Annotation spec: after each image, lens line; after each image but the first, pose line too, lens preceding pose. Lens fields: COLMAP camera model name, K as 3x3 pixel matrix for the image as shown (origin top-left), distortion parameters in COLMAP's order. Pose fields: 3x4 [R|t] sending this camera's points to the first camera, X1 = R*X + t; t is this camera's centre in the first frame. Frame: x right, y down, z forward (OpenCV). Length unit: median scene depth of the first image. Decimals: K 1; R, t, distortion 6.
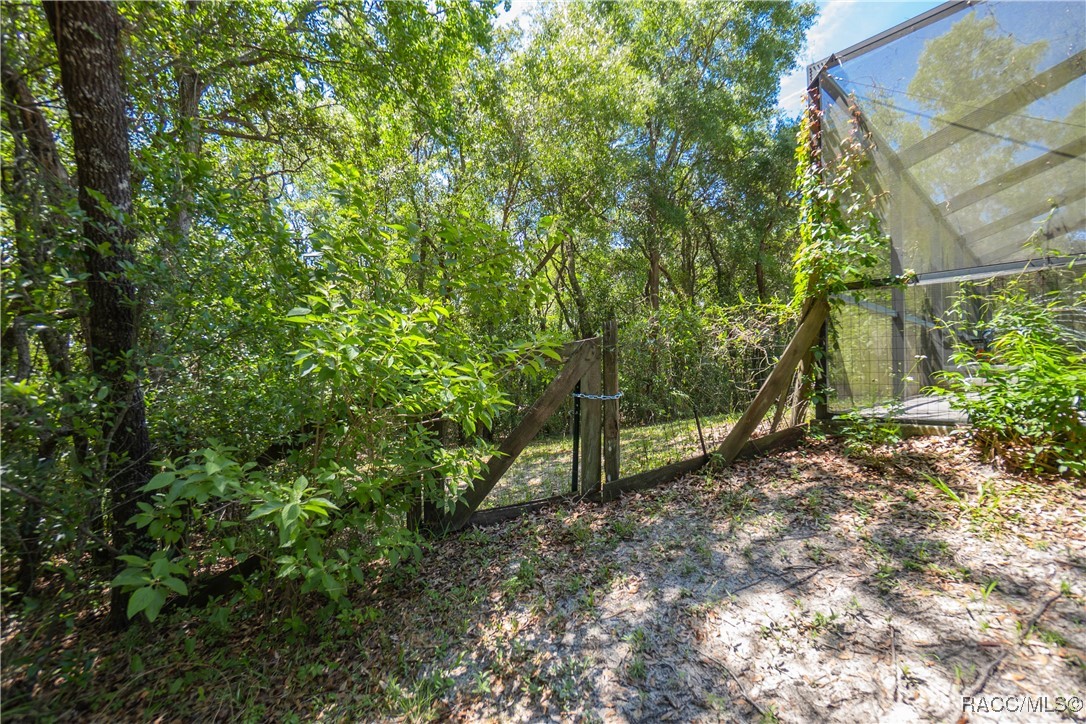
lens RADIAL K [[474.1, 0, 543.0], [0, 474.1, 362.0], [0, 0, 1]] dist [-0.036756, 0.000438]
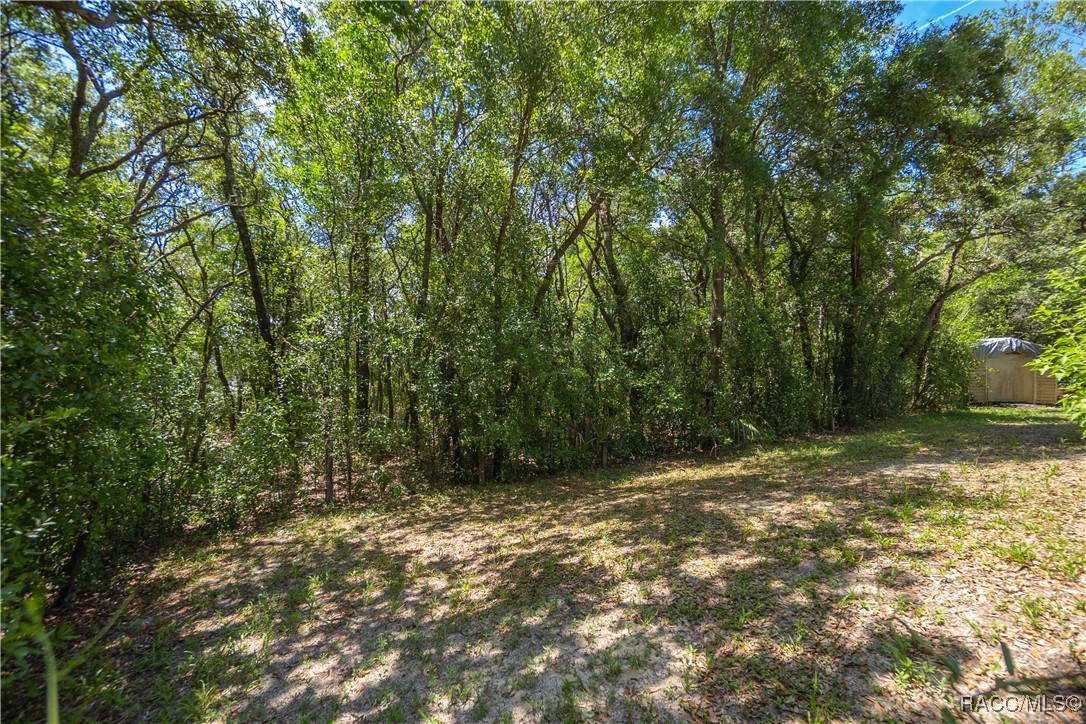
lens RADIAL K [[474.1, 0, 543.0], [0, 474.1, 362.0], [0, 0, 1]] dist [-0.036756, 0.000438]
pose [[0.997169, 0.010168, -0.074506, 0.010091], [-0.007918, 0.999506, 0.030422, -0.022787], [0.074778, -0.029746, 0.996756, 0.162107]]
